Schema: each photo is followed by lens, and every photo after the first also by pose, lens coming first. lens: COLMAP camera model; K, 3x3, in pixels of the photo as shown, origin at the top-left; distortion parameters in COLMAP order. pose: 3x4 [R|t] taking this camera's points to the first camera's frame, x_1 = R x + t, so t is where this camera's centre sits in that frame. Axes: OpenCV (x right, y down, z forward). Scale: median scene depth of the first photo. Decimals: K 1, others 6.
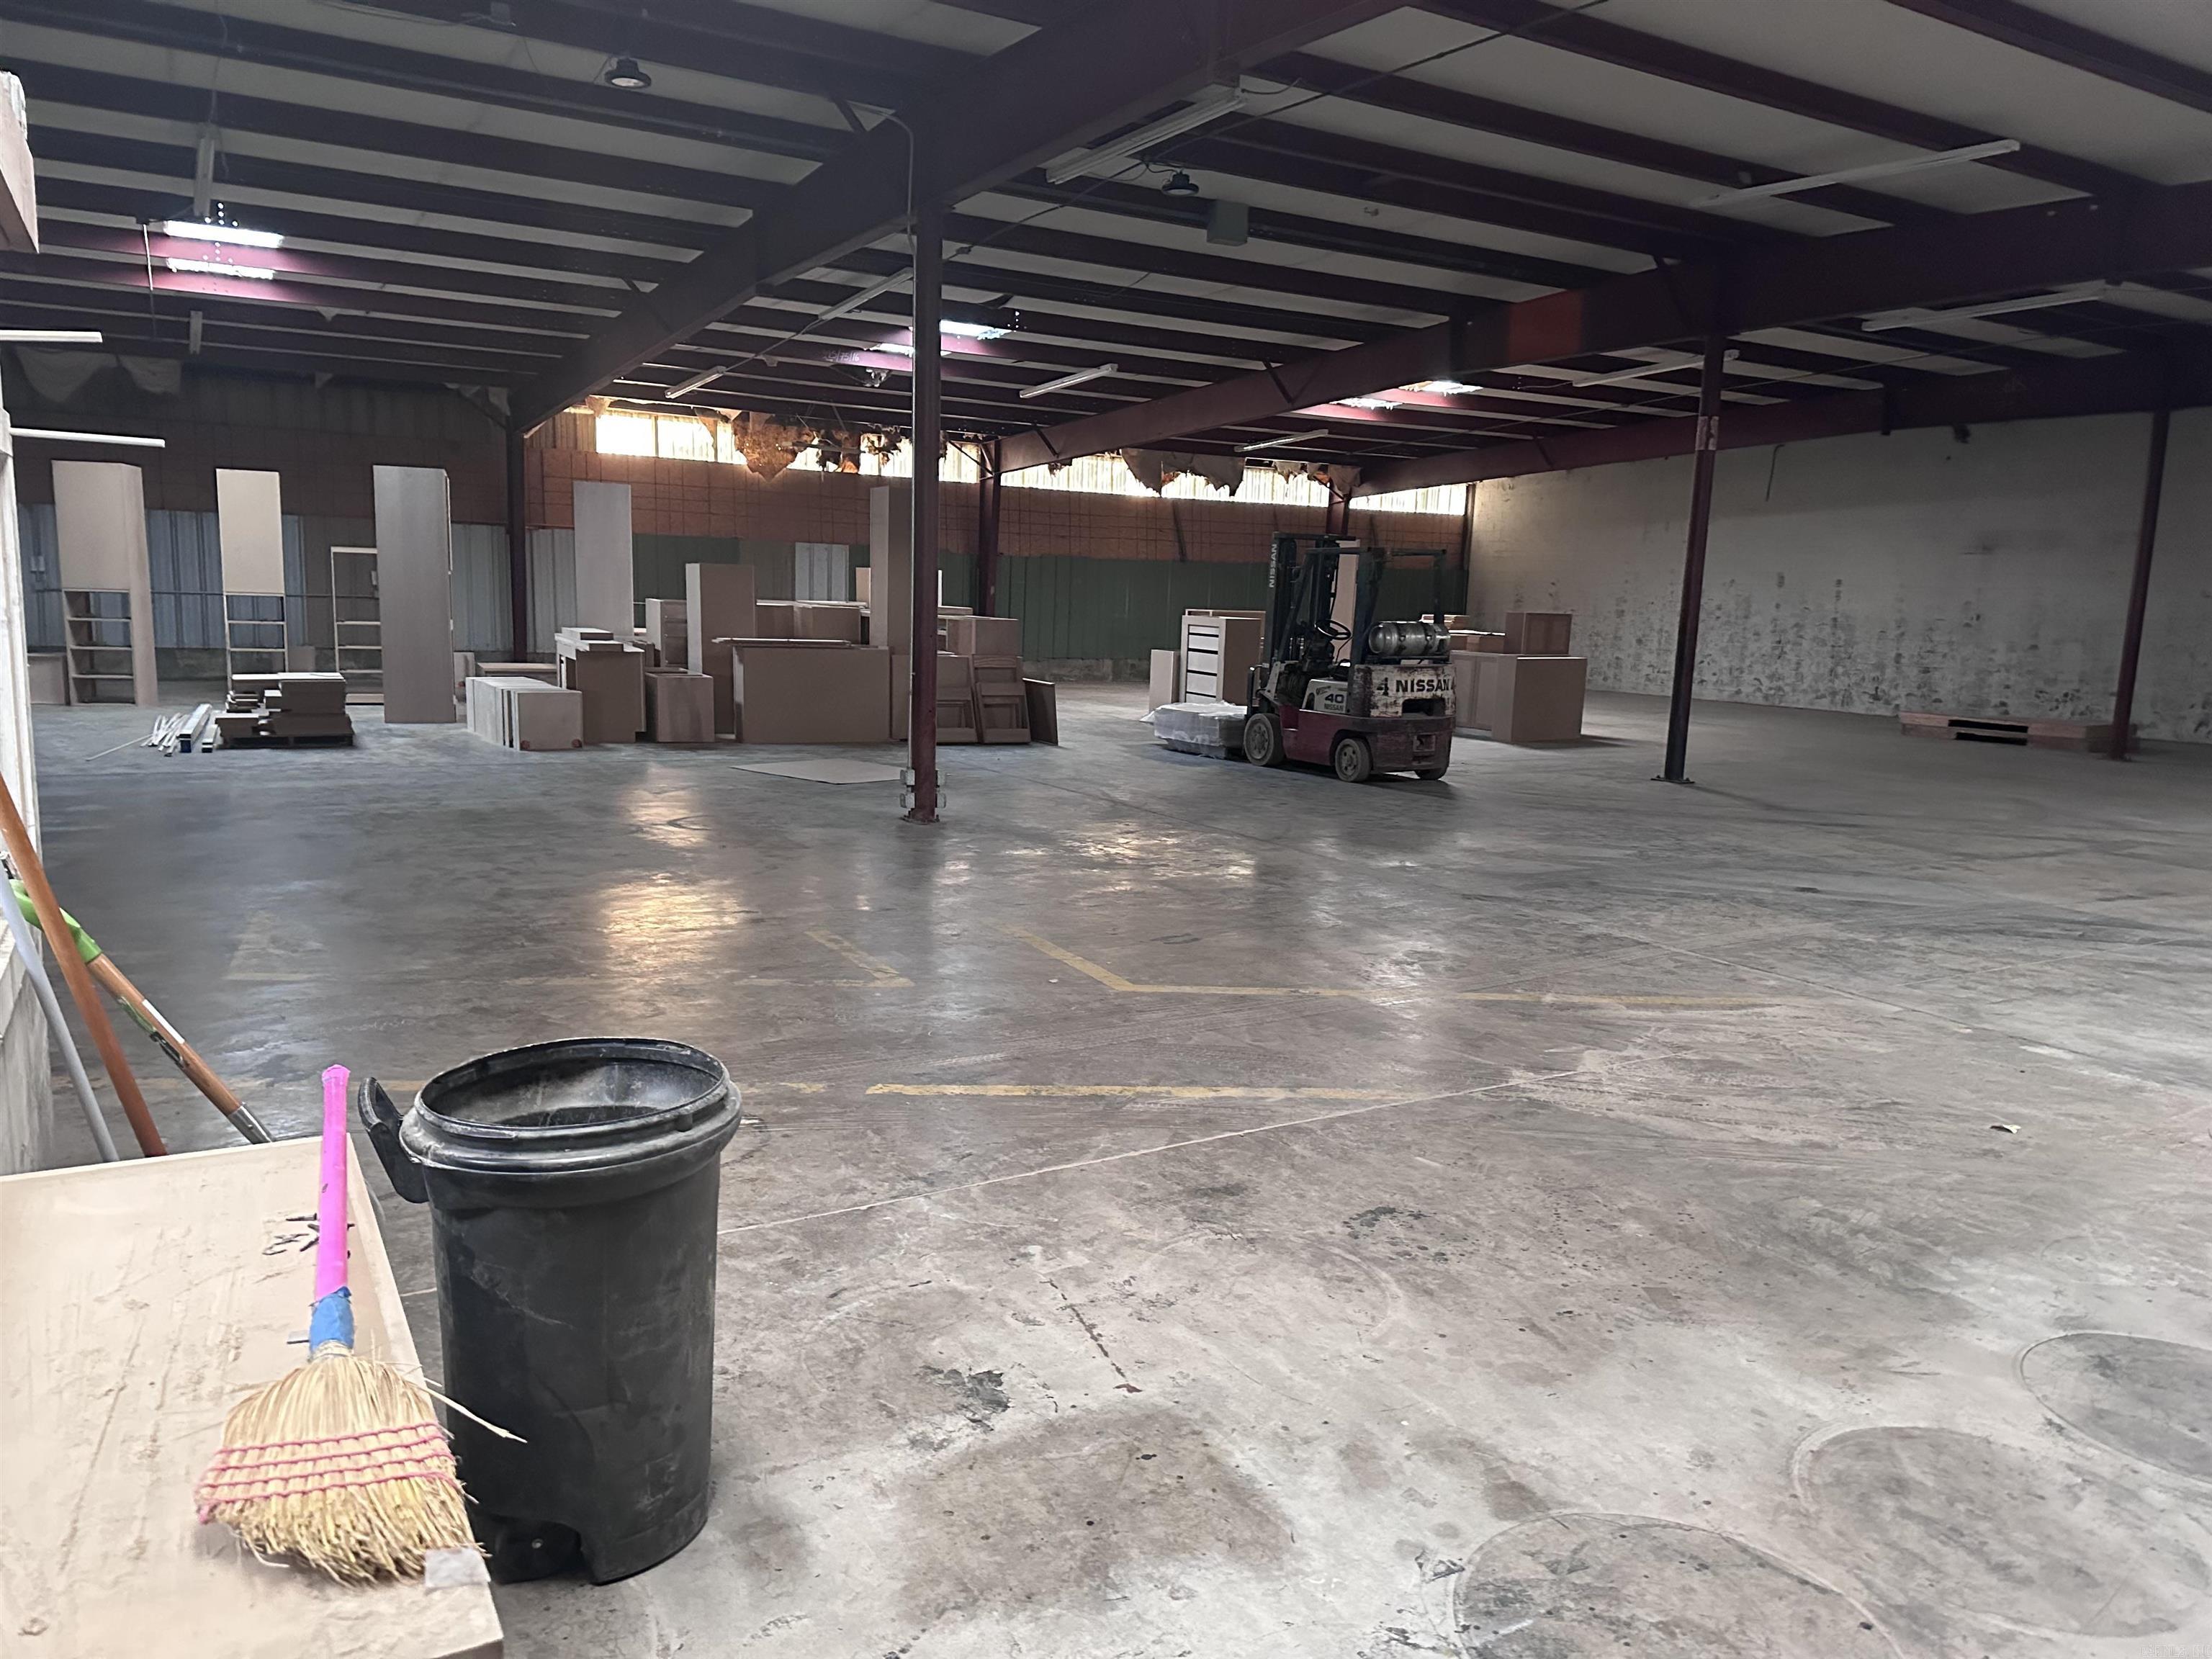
lens RADIAL K [[1557.0, 0, 1106.0], [0, 1557.0, 829.5], [0, 0, 1]] dist [0.031764, -0.009078]
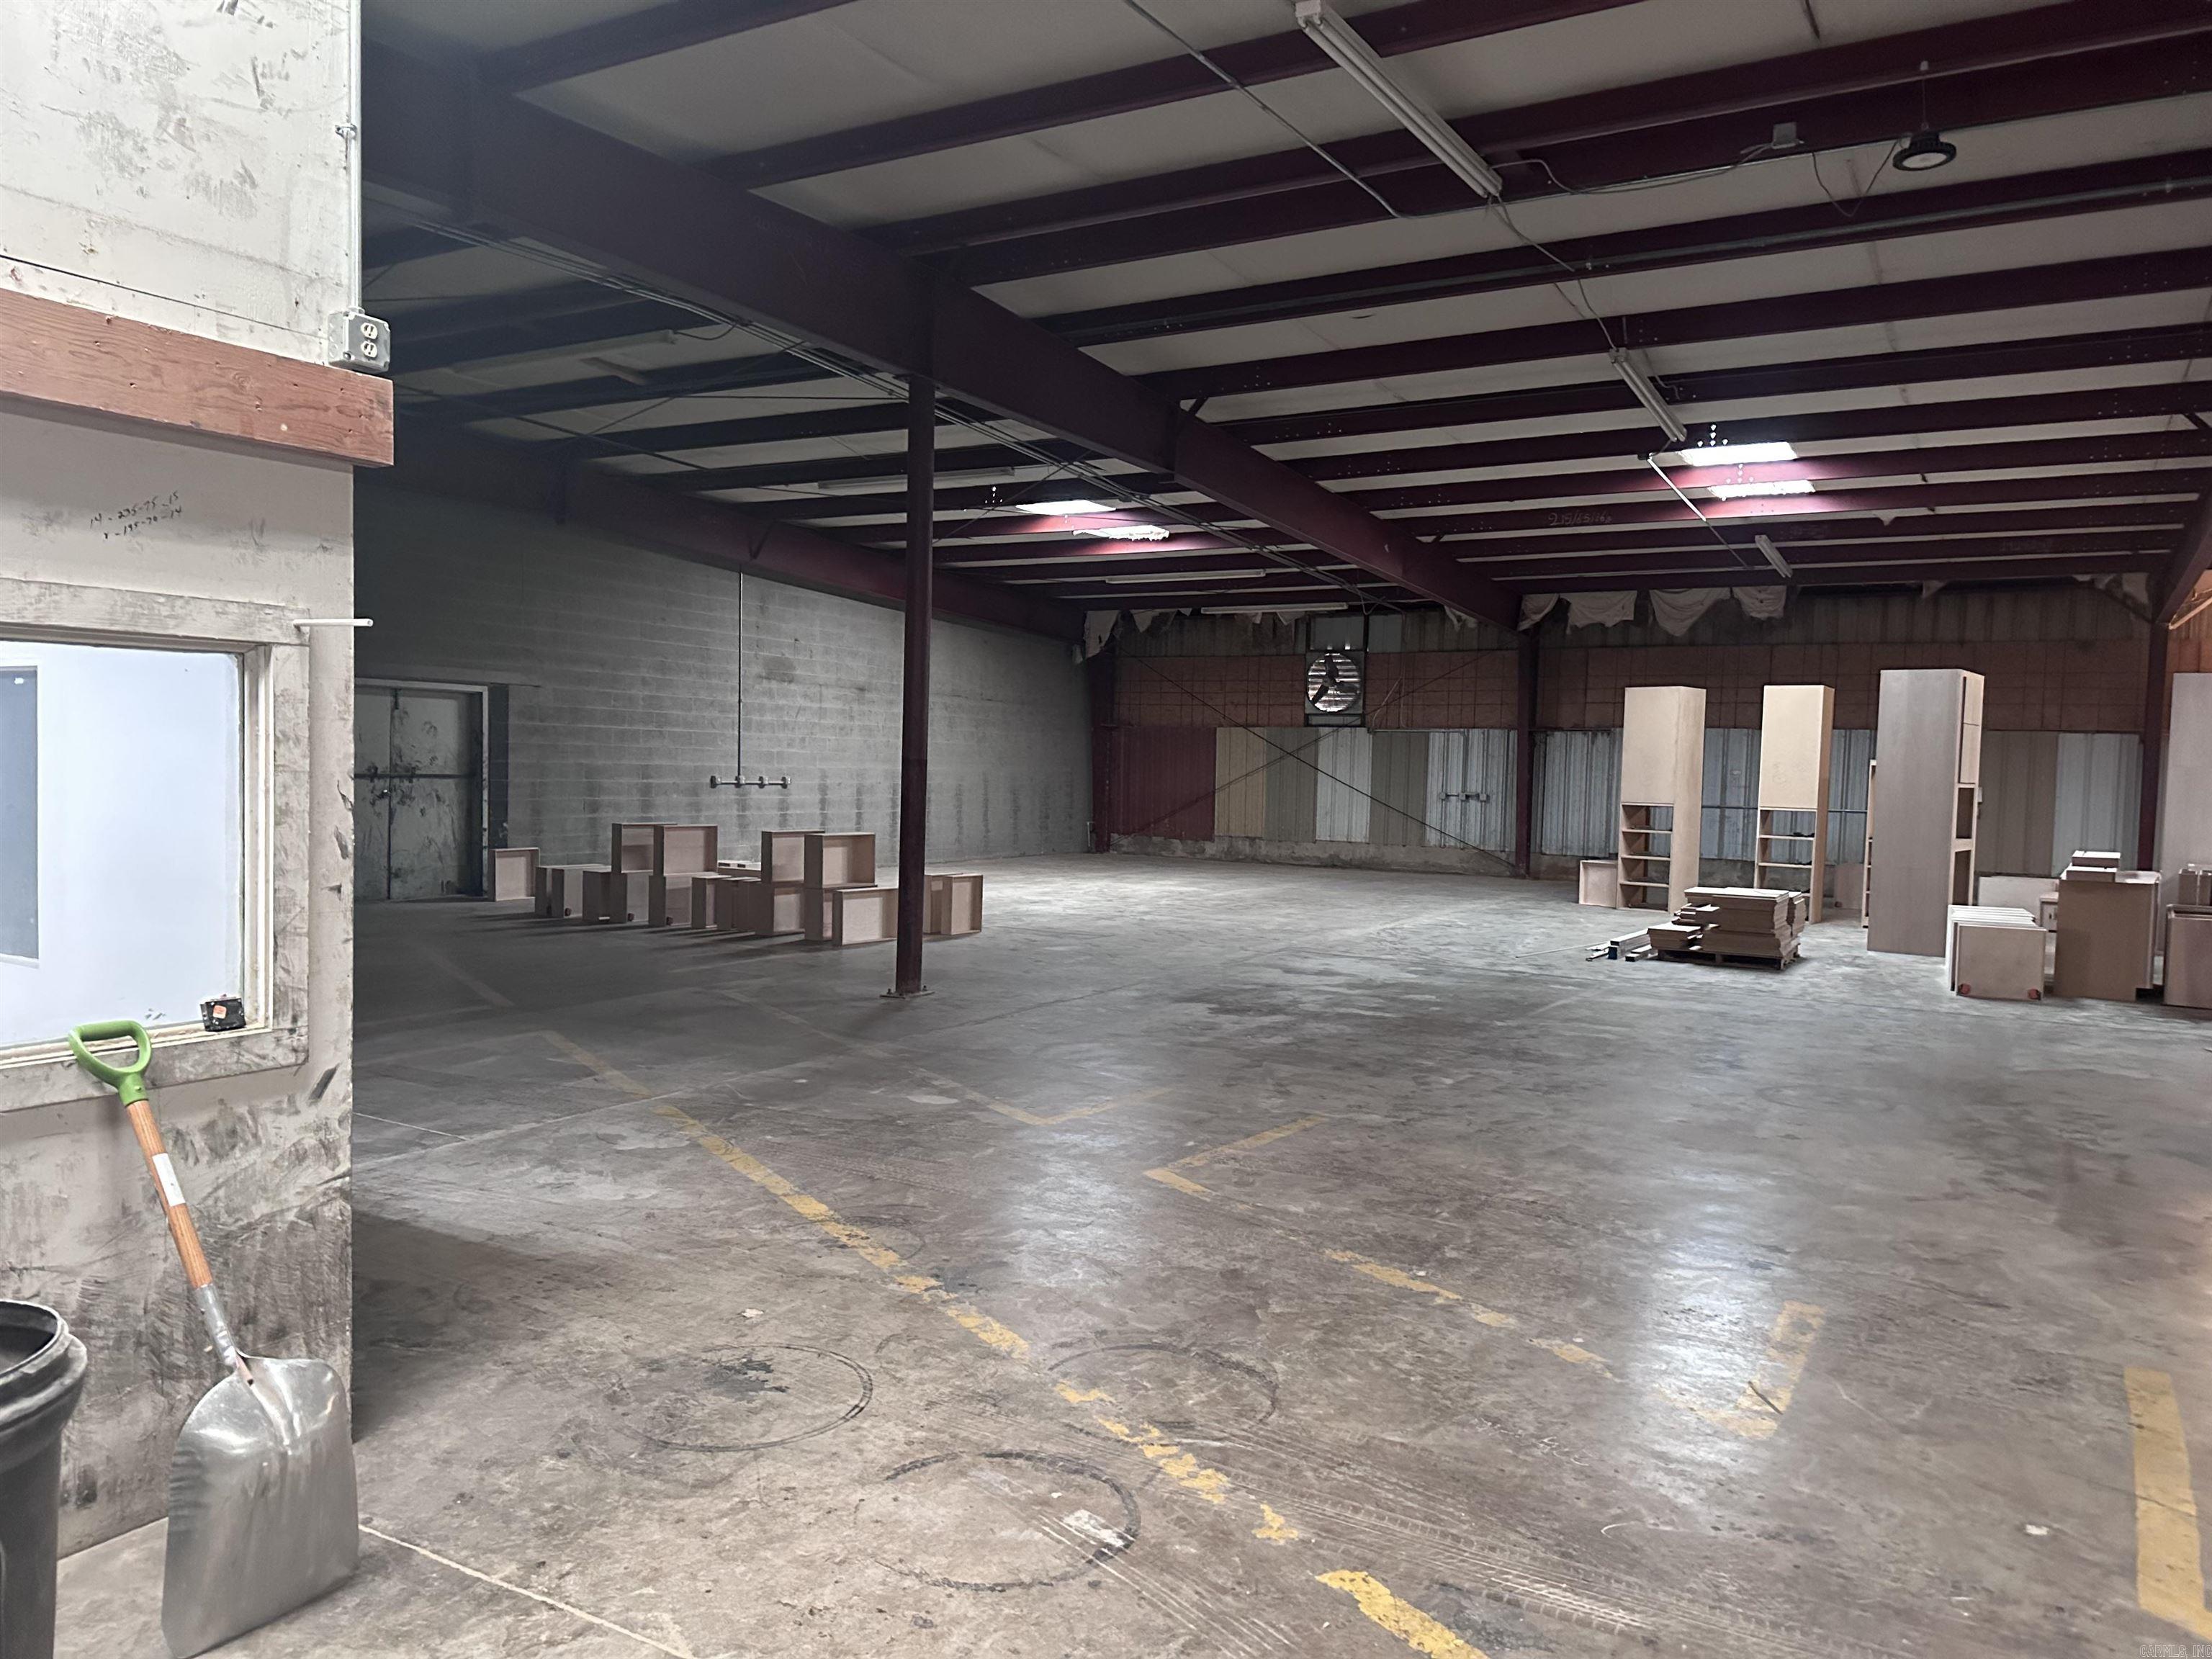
lens RADIAL K [[1557.0, 0, 1104.8], [0, 1557.0, 829.4], [0, 0, 1]] dist [0.031764, -0.009078]
pose [[0.508016, 0.022865, -0.861044, 0.092918], [-0.144711, 0.987704, -0.059151, -0.020158], [0.849105, 0.154652, 0.505078, 0.166026]]
